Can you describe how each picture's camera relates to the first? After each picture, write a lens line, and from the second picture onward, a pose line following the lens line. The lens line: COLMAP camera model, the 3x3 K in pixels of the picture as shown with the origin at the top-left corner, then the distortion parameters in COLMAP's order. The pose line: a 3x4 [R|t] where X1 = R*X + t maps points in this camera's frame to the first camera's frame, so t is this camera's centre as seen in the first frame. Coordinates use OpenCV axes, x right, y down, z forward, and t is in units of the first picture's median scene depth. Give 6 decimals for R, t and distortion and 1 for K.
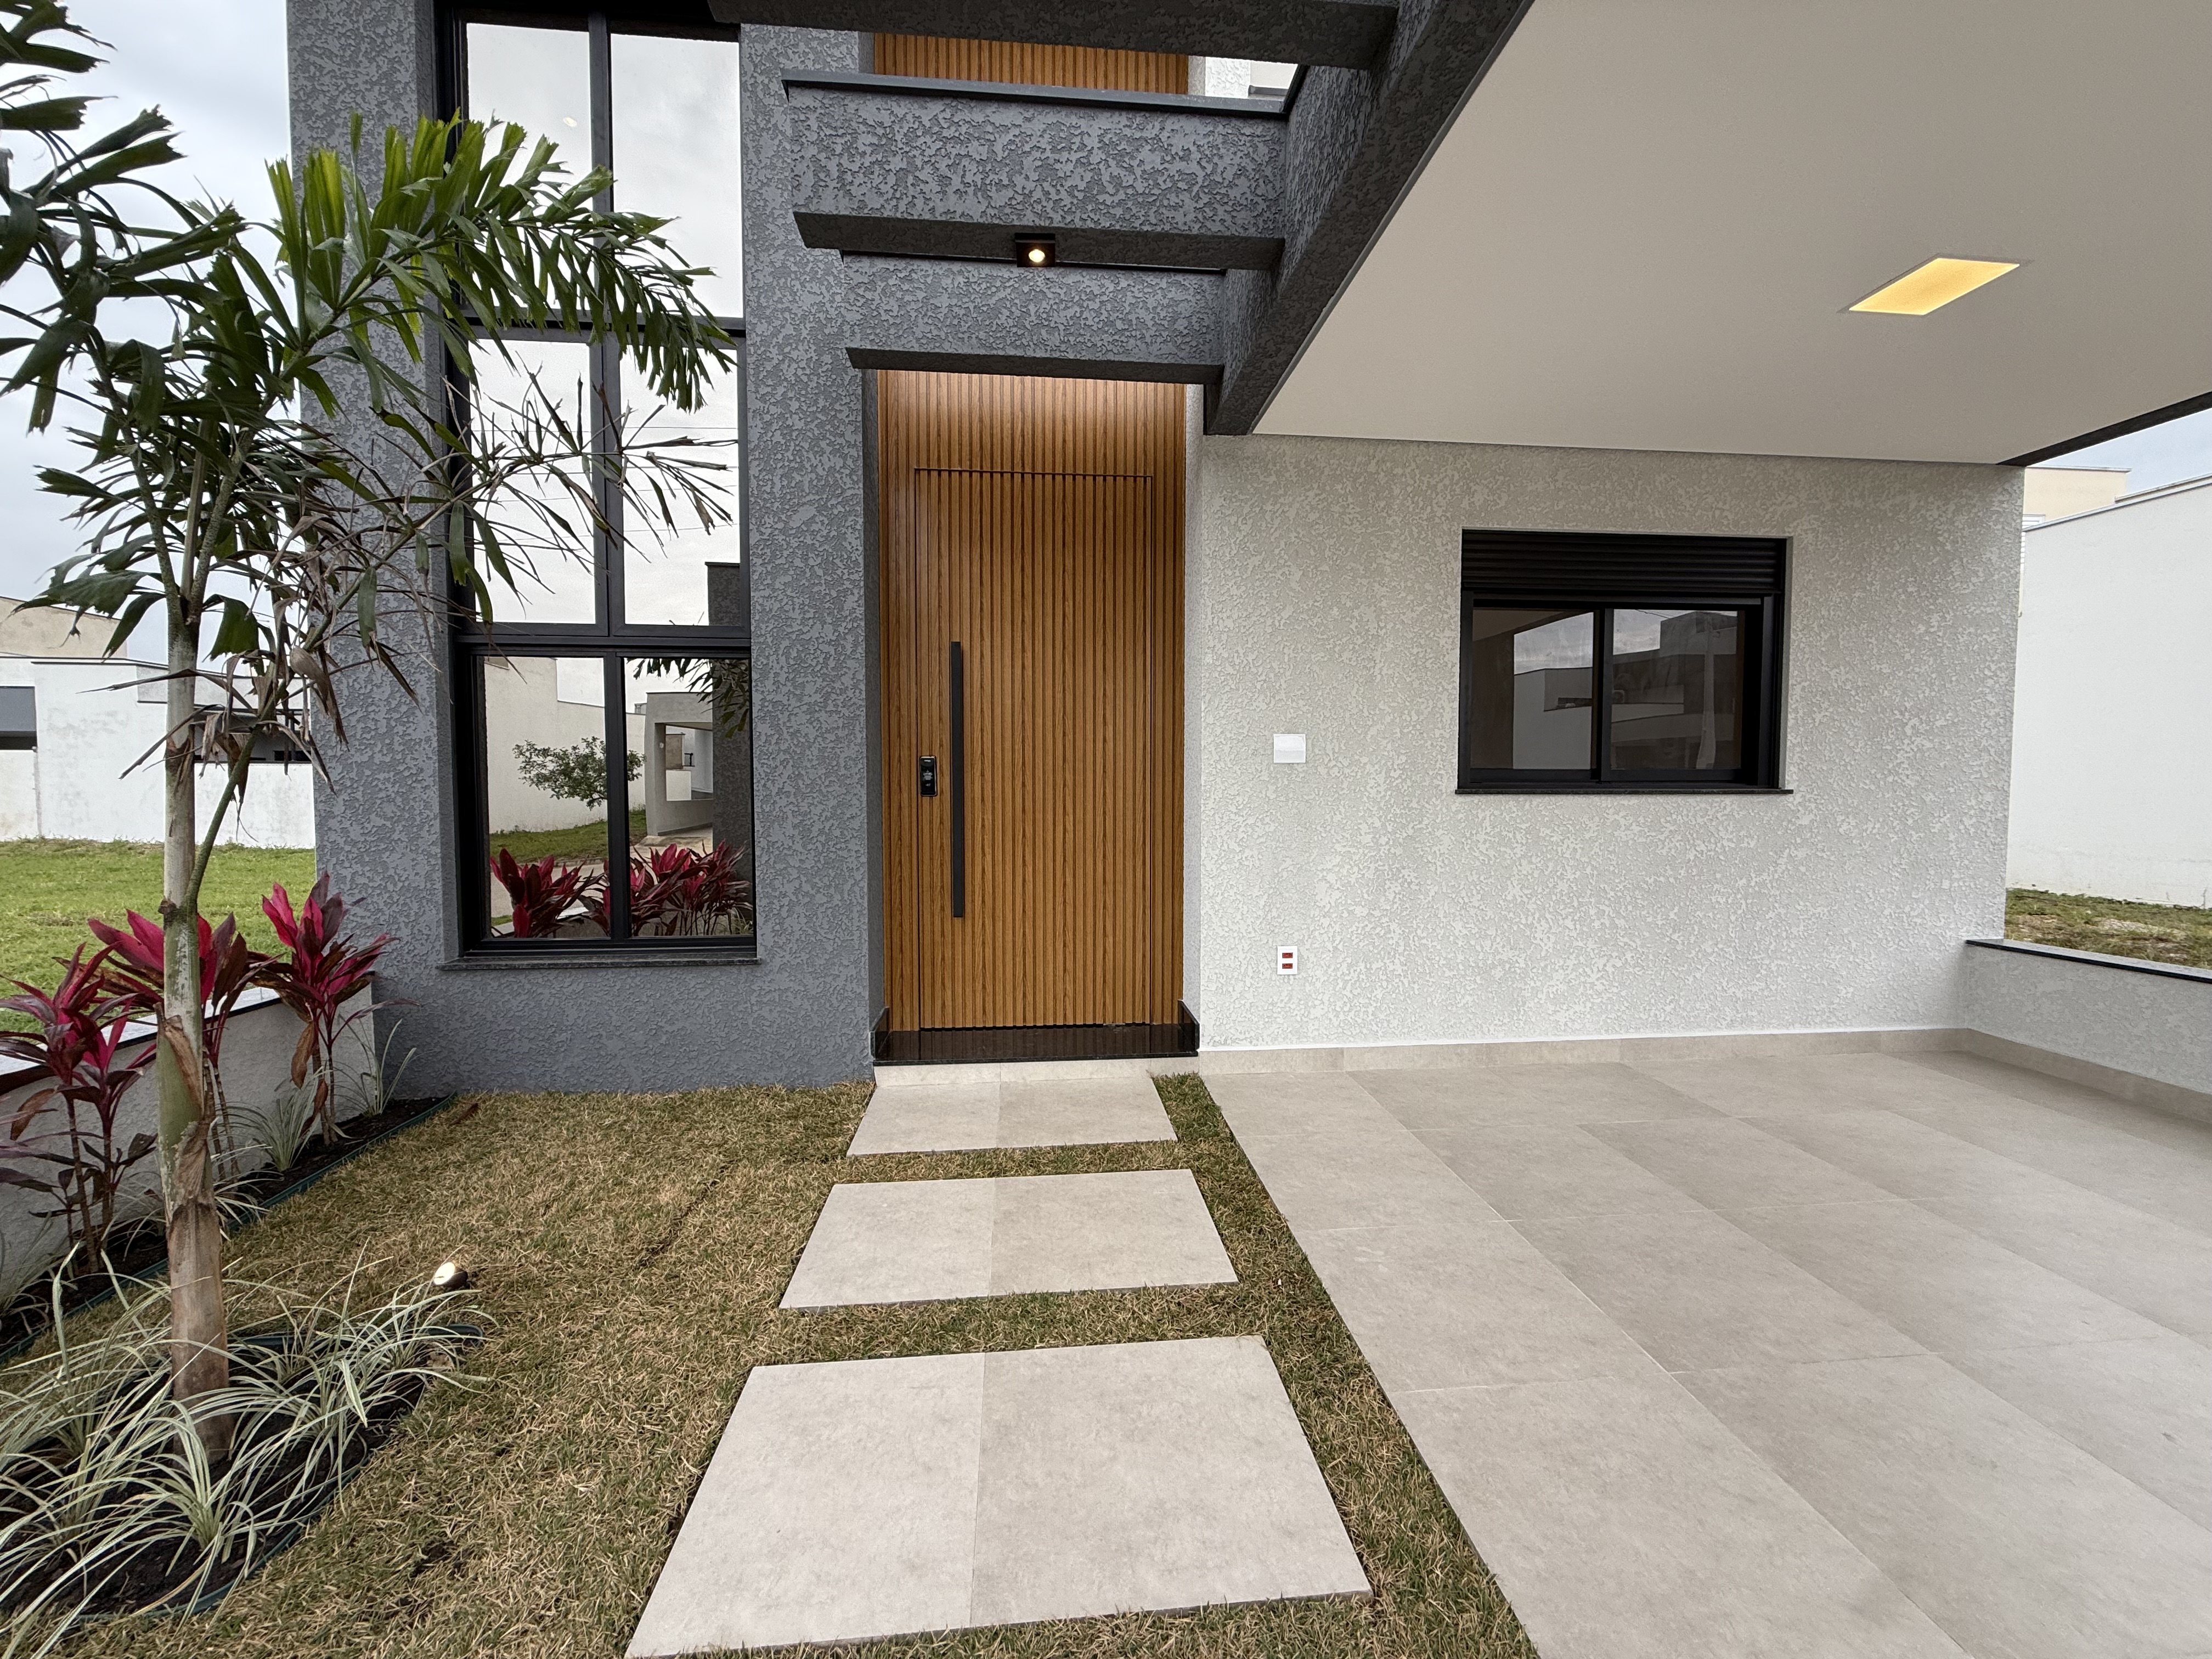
lens RADIAL K [[872.6, 0, 1102.0], [0, 872.6, 827.8], [0, 0, 1]] dist [0.000233, 0.000084]
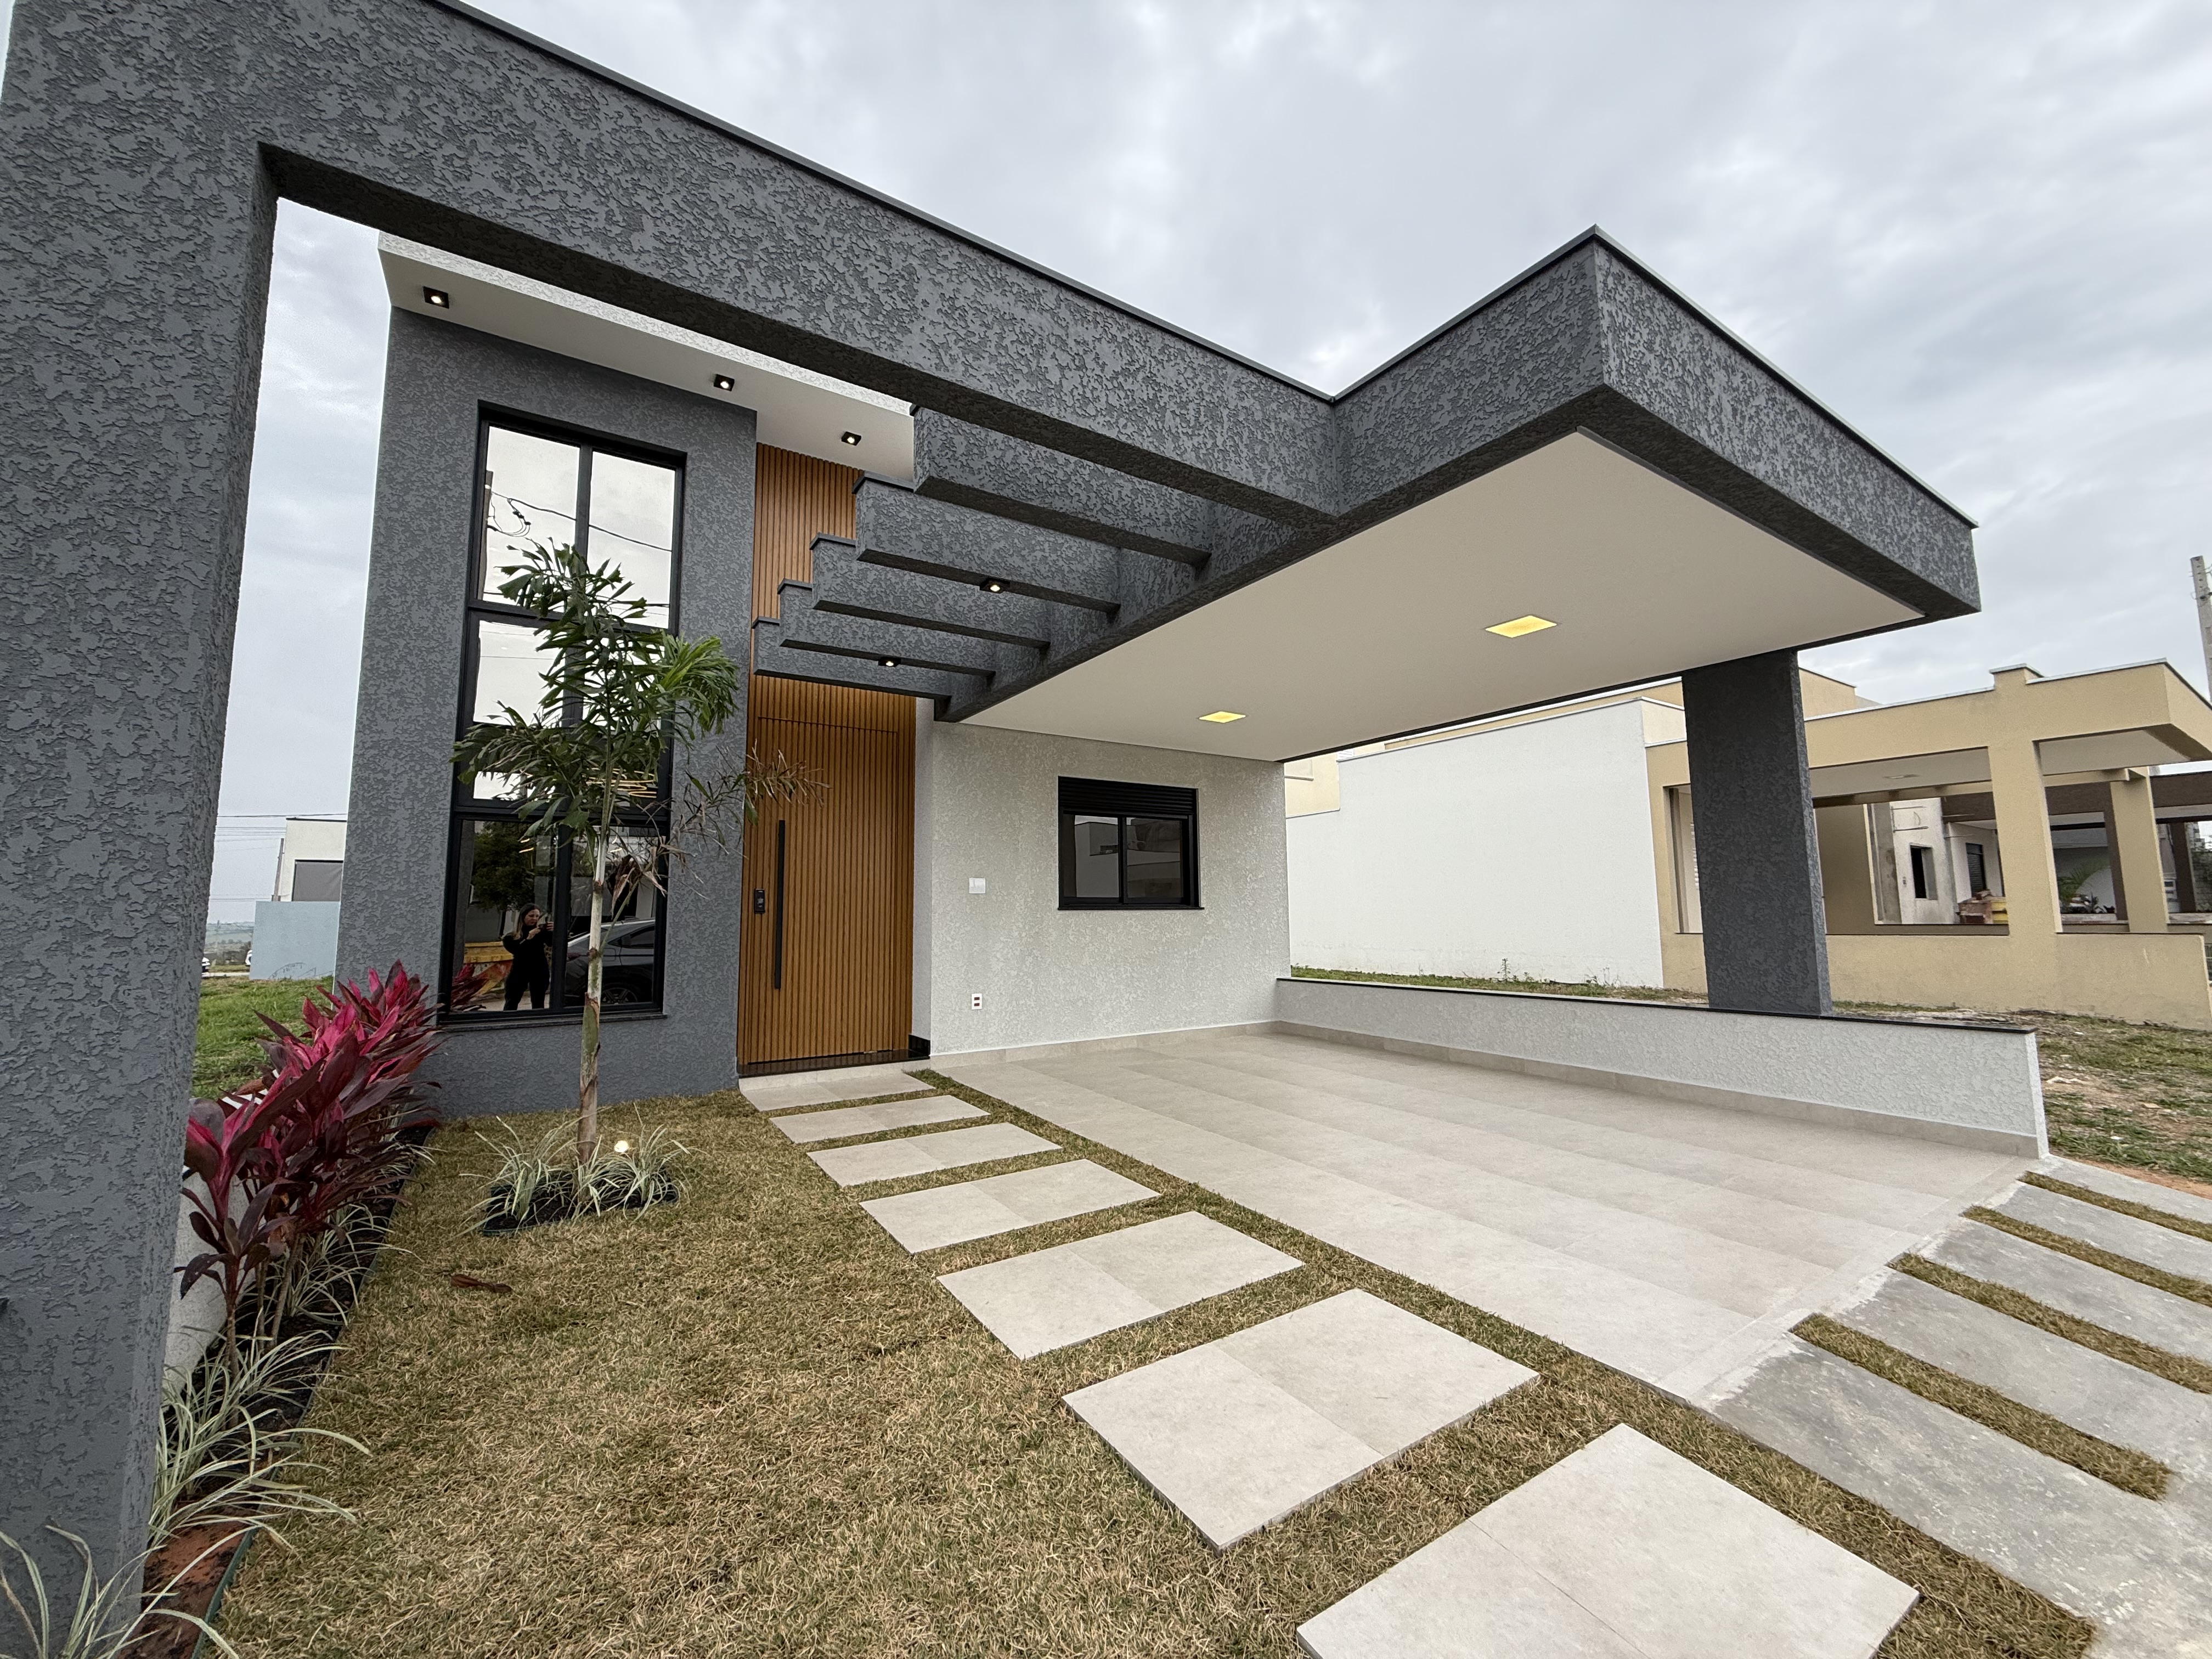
lens RADIAL K [[872.6, 0, 1102.0], [0, 872.6, 827.8], [0, 0, 1]] dist [0.000233, 0.000084]
pose [[0.886130, 0.038890, 0.461803, -0.409512], [0.031344, 0.989162, -0.143445, 0.061720], [-0.462376, 0.141586, 0.875307, -0.765670]]
